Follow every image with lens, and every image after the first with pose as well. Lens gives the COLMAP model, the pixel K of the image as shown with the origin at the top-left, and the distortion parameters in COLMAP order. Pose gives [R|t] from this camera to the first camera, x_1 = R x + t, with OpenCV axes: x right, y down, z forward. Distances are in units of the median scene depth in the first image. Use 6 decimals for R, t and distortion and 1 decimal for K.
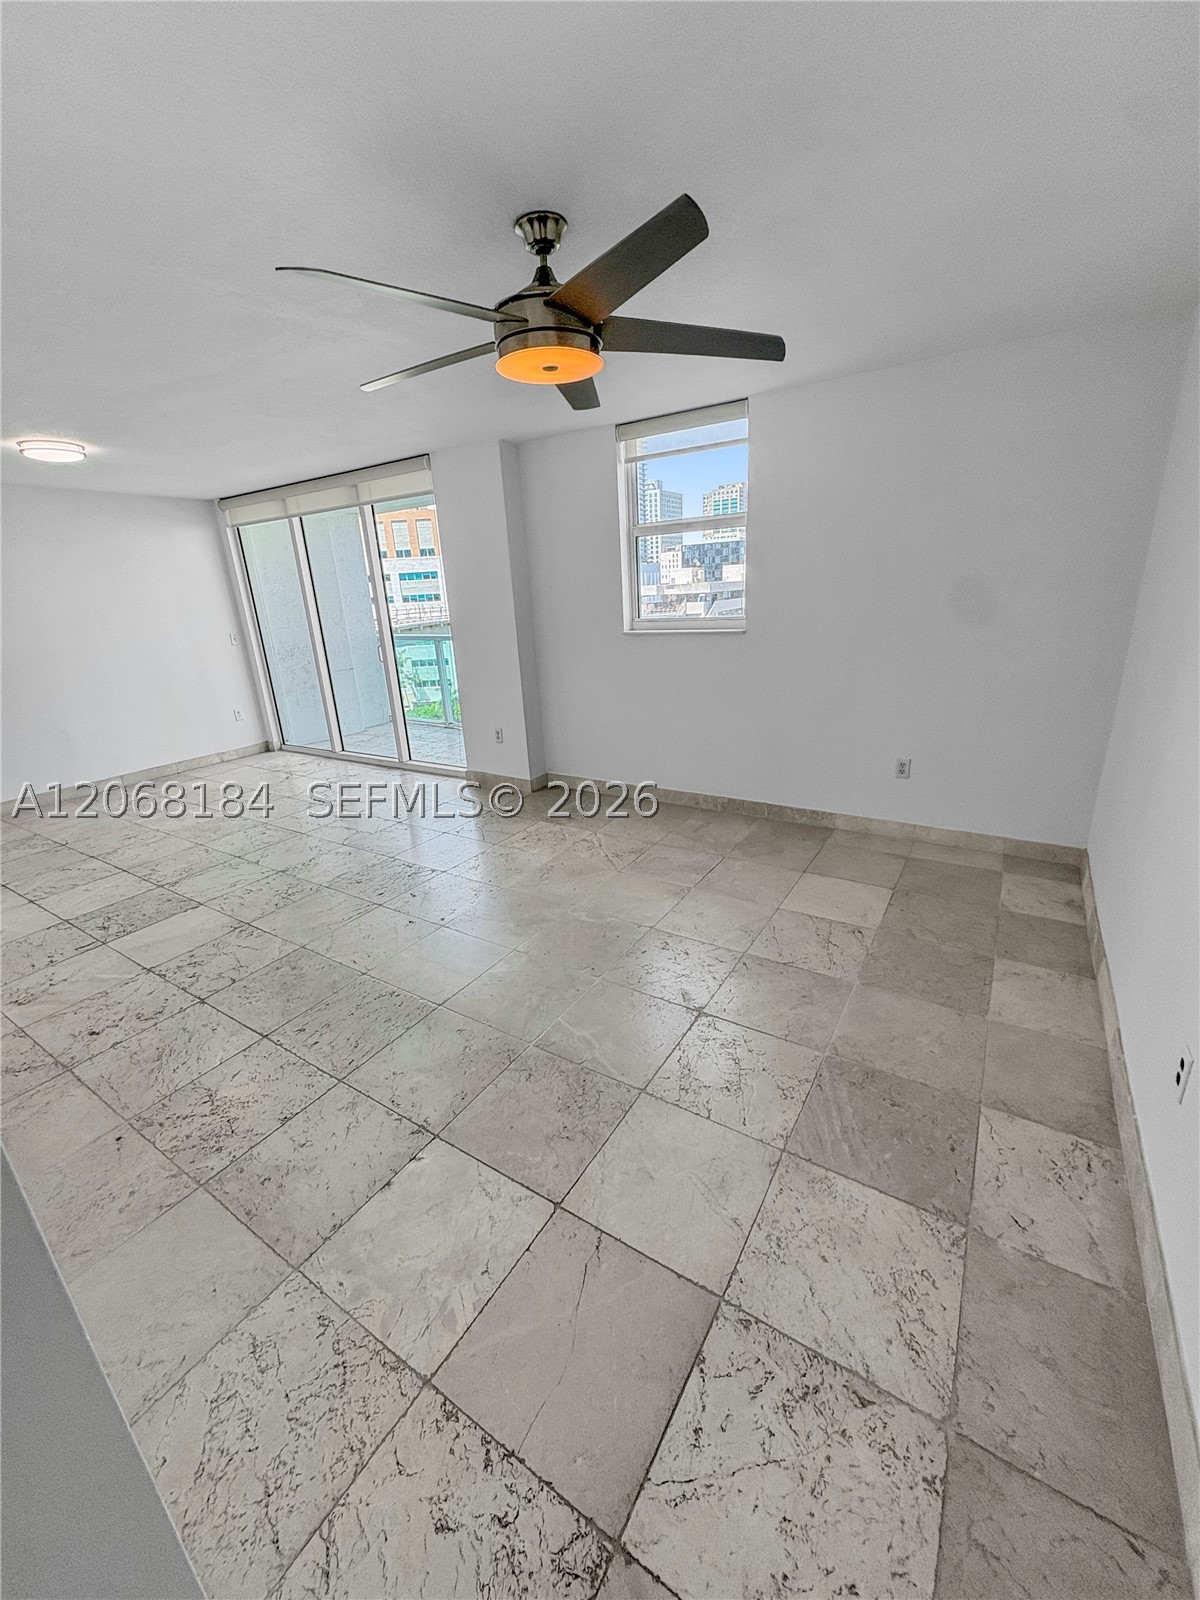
lens RADIAL K [[637.6, 0, 600.0], [0, 637.6, 800.0], [0, 0, 1]] dist [0.002055, 0.000601]
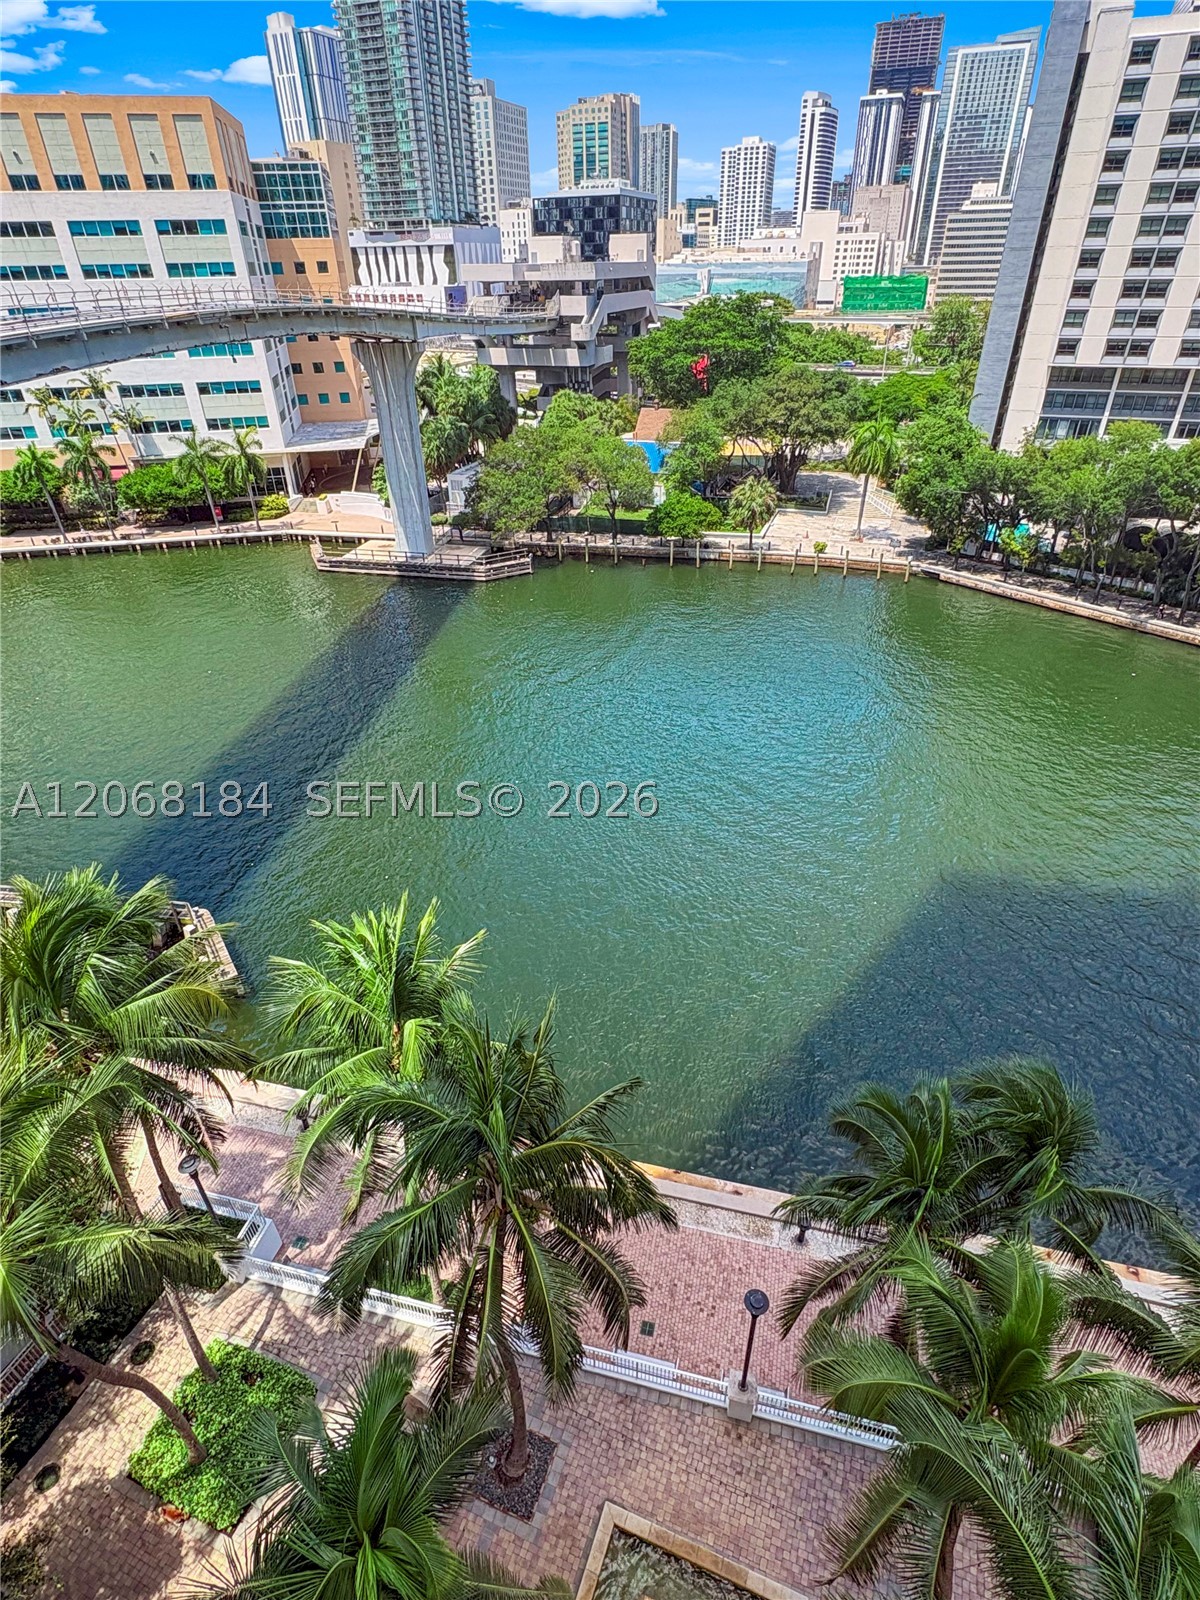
lens RADIAL K [[828.1, 0, 600.0], [0, 828.1, 800.0], [0, 0, 1]] dist [-0.000250, 0.001138]
pose [[0.980180, -0.076498, 0.182746, -0.395118], [0.029343, 0.968326, 0.247959, -0.395917], [-0.195926, -0.237682, 0.951378, 1.333159]]
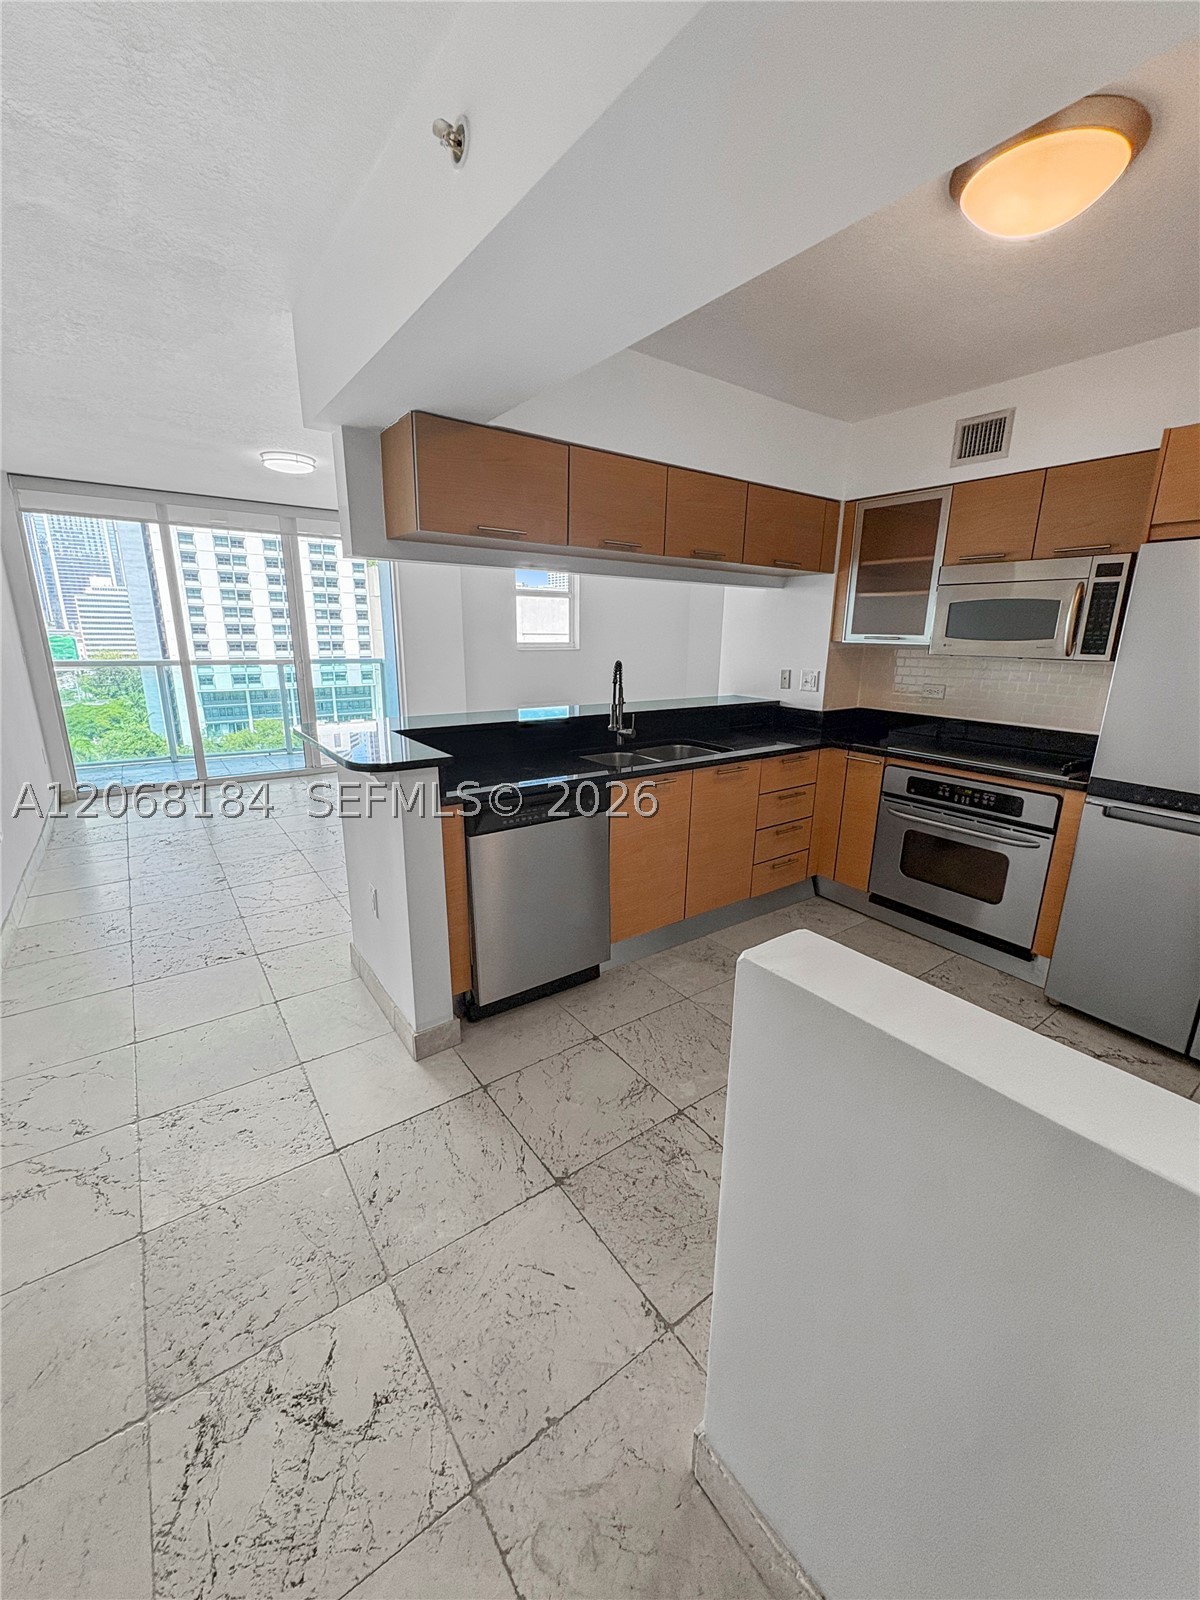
lens RADIAL K [[637.6, 0, 600.0], [0, 637.6, 800.0], [0, 0, 1]] dist [0.002055, 0.000601]
pose [[0.367188, -0.185581, 0.911445, -1.148697], [0.264584, 0.960254, 0.088928, 0.028262], [-0.891722, 0.208500, 0.401696, 0.136817]]
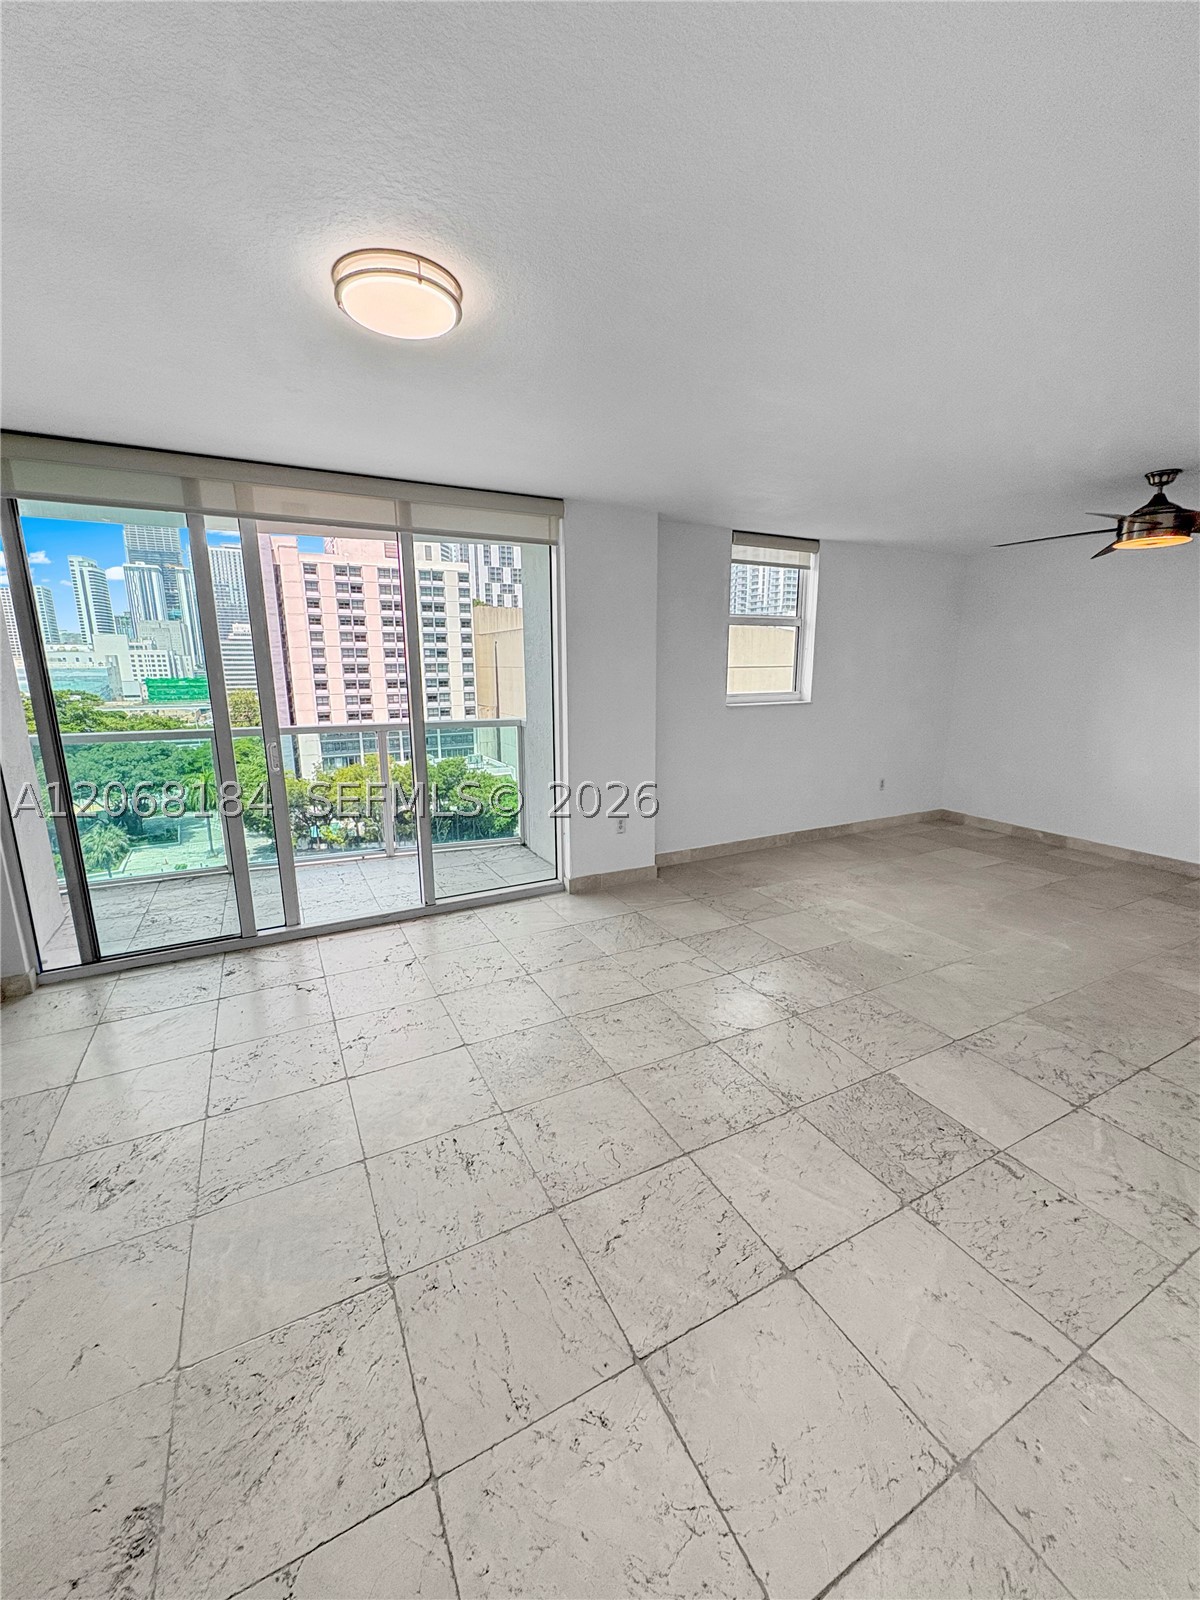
lens RADIAL K [[637.6, 0, 600.0], [0, 637.6, 800.0], [0, 0, 1]] dist [0.002055, 0.000601]
pose [[0.495826, -0.134952, 0.857872, -0.786078], [0.255833, 0.966712, 0.004210, -0.124085], [-0.829883, 0.217384, 0.513846, 0.483781]]
